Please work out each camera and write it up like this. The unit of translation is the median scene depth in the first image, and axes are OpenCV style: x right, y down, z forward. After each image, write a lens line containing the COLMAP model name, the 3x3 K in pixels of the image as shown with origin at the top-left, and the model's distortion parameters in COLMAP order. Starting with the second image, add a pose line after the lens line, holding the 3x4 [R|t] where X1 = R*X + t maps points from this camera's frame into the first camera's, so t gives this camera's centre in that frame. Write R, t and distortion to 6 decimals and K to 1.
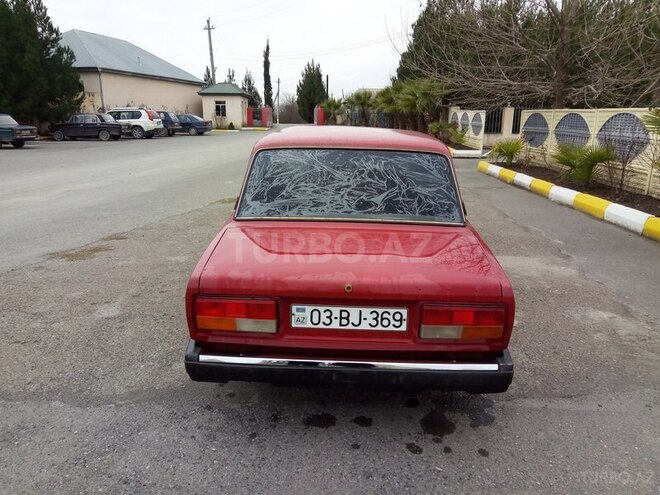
lens RADIAL K [[501.4, 0, 336.0], [0, 501.4, 248.7], [0, 0, 1]] dist [0.016245, -0.000142]
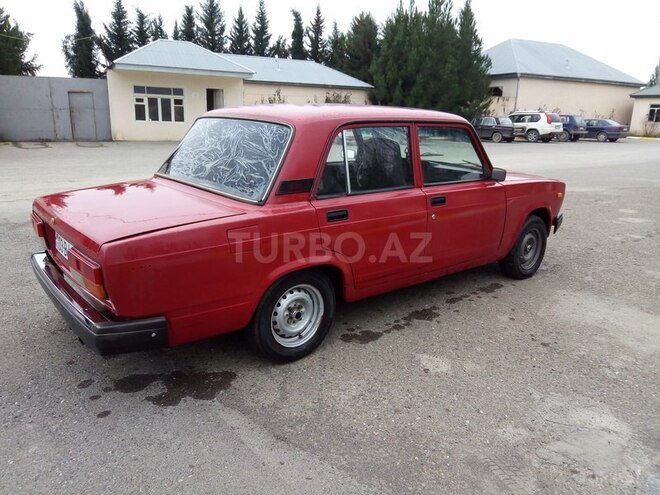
lens RADIAL K [[501.4, 0, 336.0], [0, 501.4, 248.7], [0, 0, 1]] dist [0.016245, -0.000142]
pose [[0.665961, 0.198770, -0.719018, 0.111482], [-0.208722, 0.975001, 0.076216, -0.007218], [0.716192, 0.099318, 0.690800, 0.054999]]
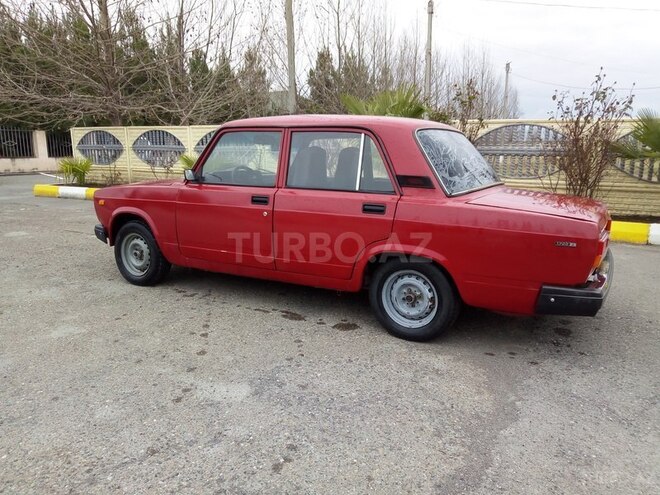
lens RADIAL K [[496.0, 0, 330.0], [0, 496.0, 247.5], [0, 0, 1]] dist [0.002663, 0.000251]
pose [[0.472368, -0.185648, 0.861628, -0.134699], [0.232355, 0.969215, 0.081445, -0.011051], [-0.850223, 0.161731, 0.500963, 0.081609]]
